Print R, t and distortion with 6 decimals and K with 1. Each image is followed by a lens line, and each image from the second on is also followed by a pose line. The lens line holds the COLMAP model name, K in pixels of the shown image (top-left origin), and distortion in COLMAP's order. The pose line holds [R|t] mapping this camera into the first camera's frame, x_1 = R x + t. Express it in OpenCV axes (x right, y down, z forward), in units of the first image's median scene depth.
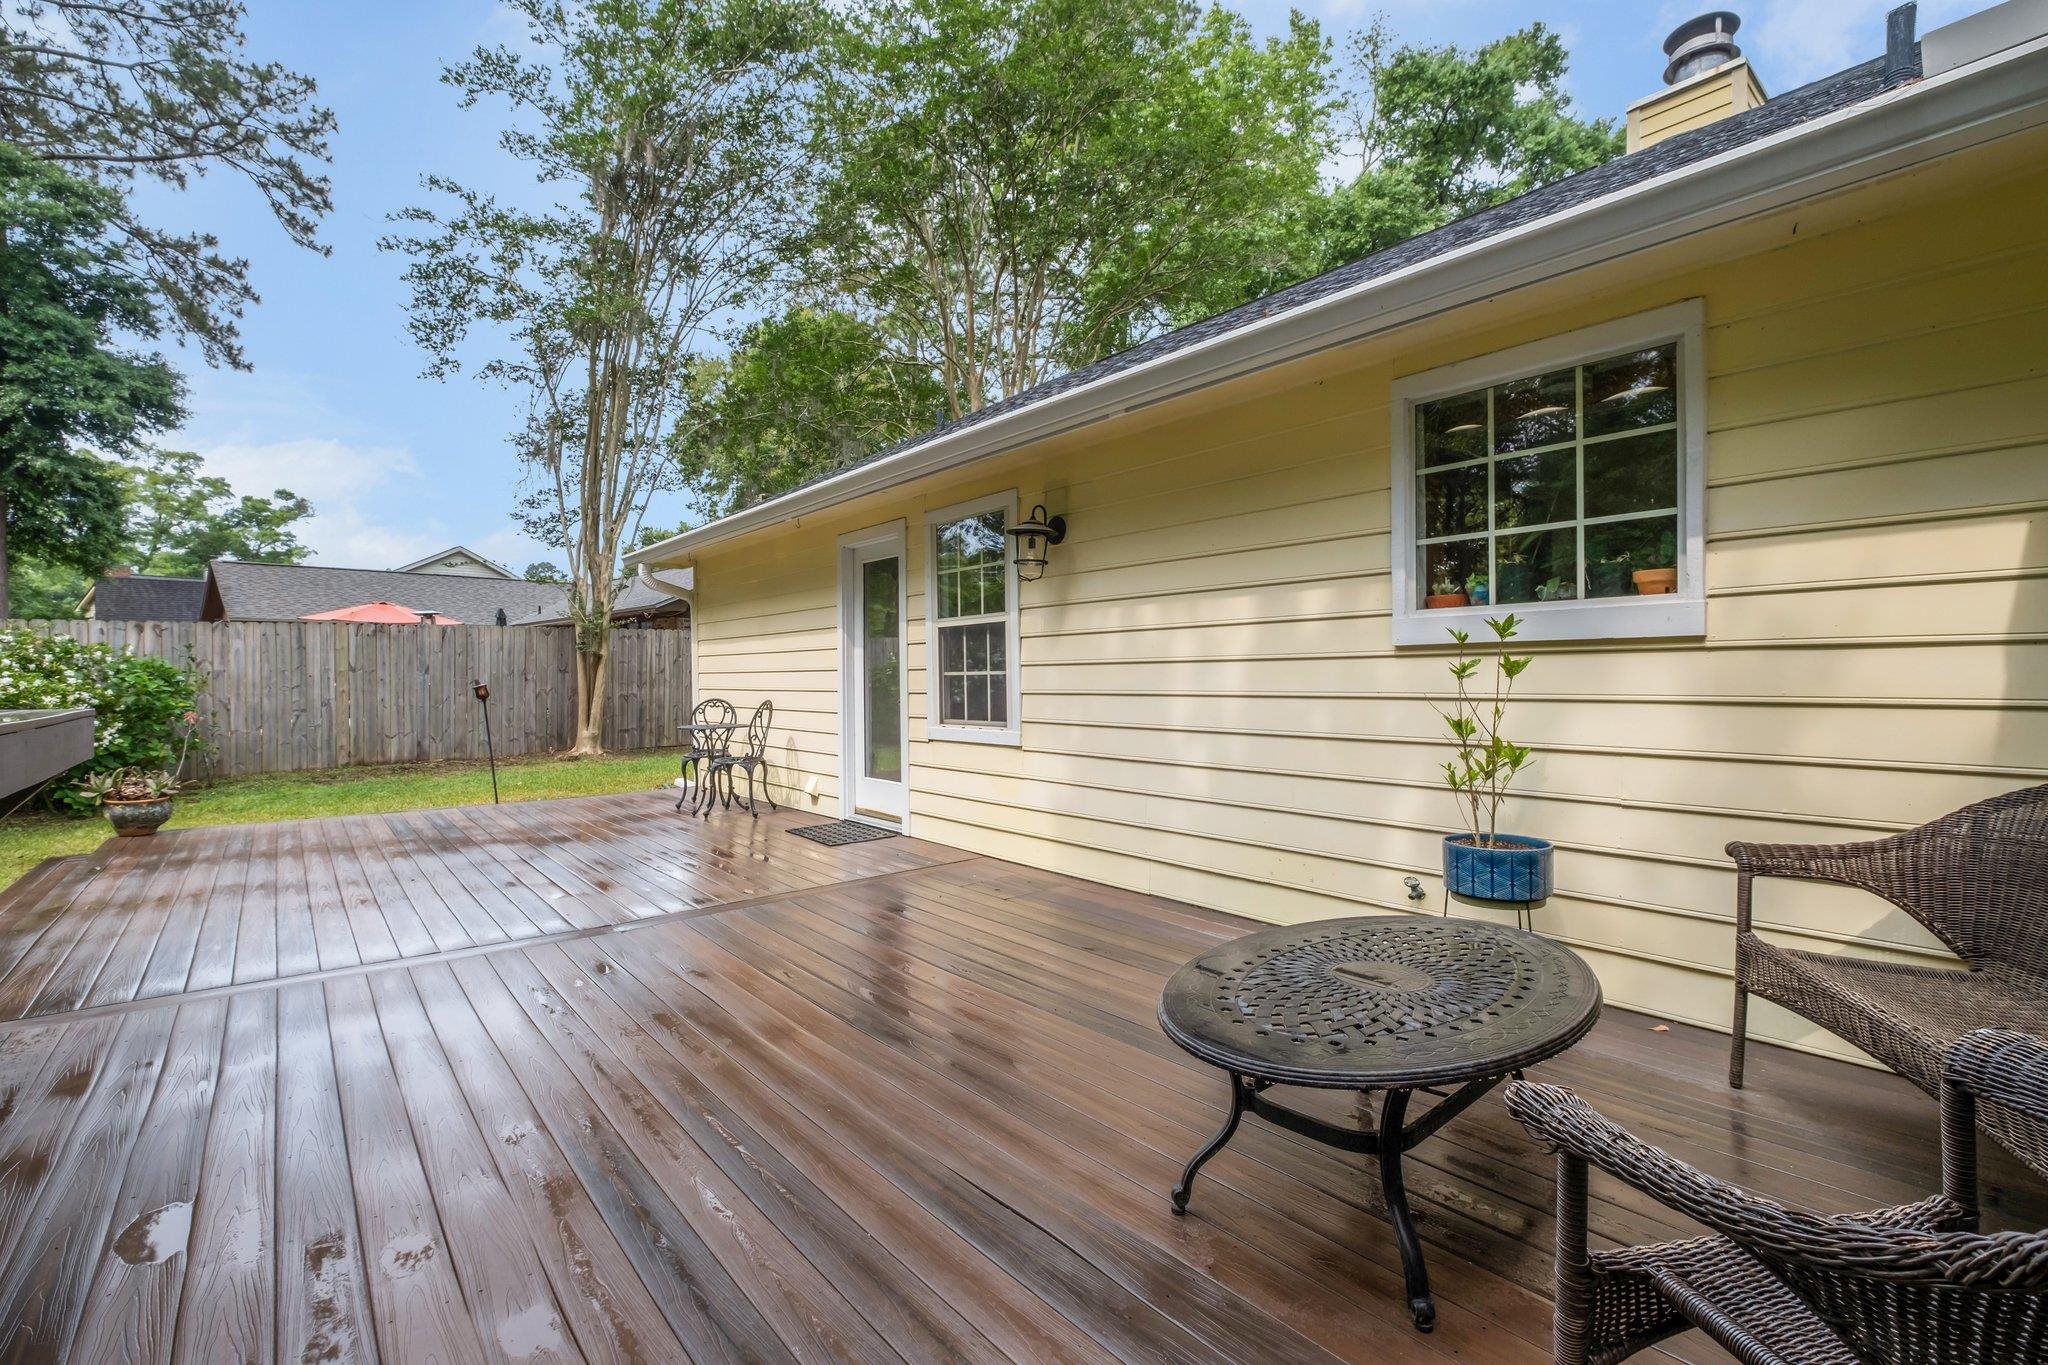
lens RADIAL K [[892.2, 0, 1022.1], [0, 892.2, 687.6], [0, 0, 1]] dist [-0.003233, 0.000198]
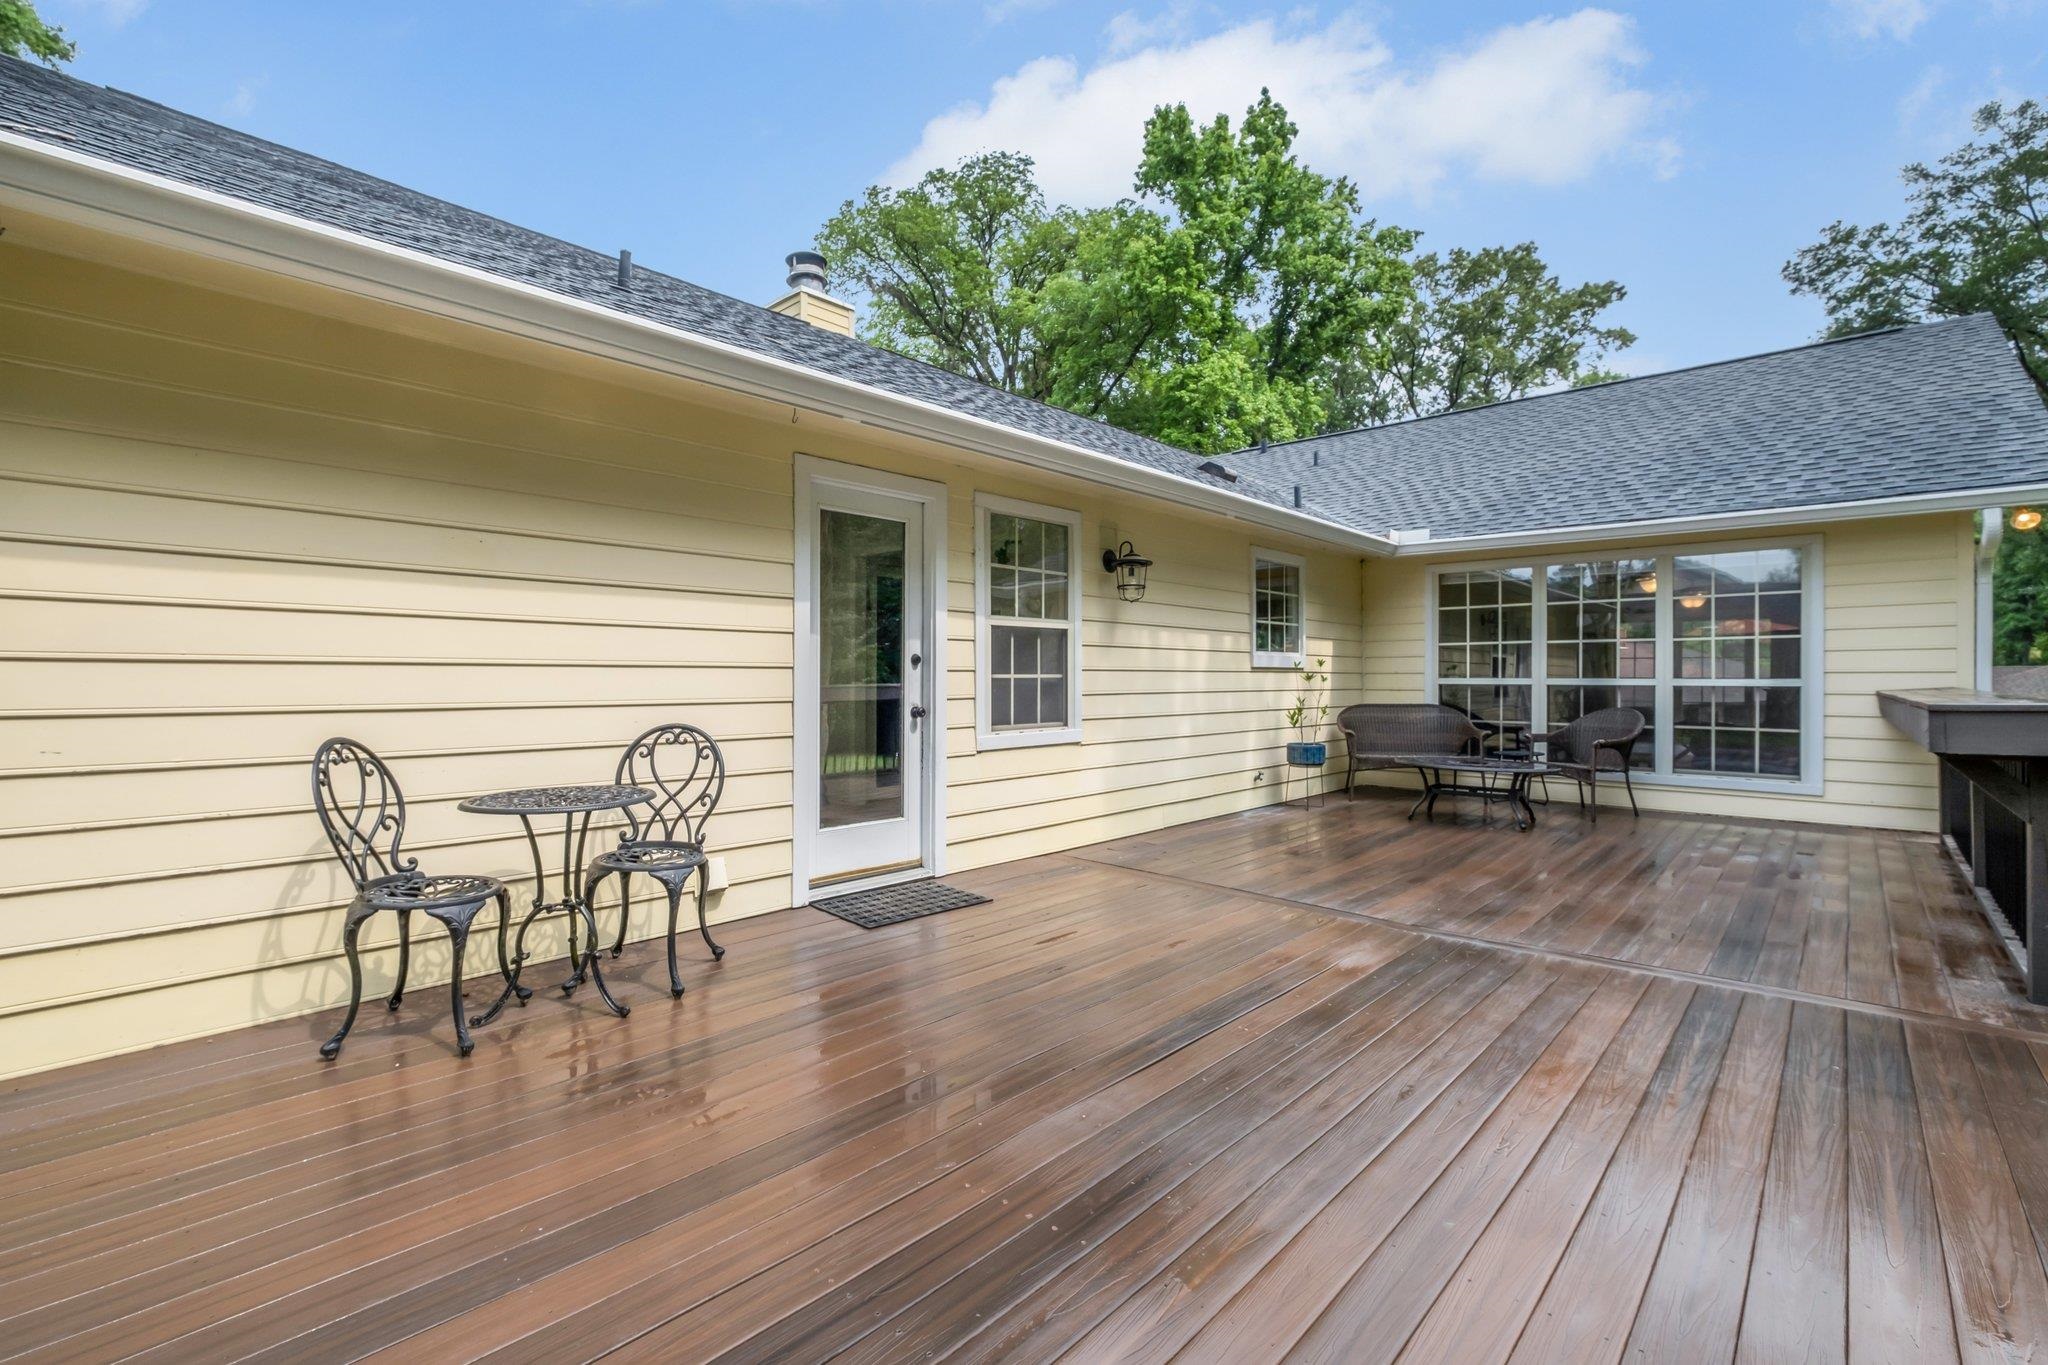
lens RADIAL K [[892.2, 0, 980.2], [0, 892.2, 685.7], [0, 0, 1]] dist [-0.003233, 0.000198]
pose [[-0.103890, 0.002909, 0.994585, -1.106908], [0.015676, 0.999876, -0.001287, -0.005738], [-0.994465, 0.015458, -0.103923, 1.243008]]
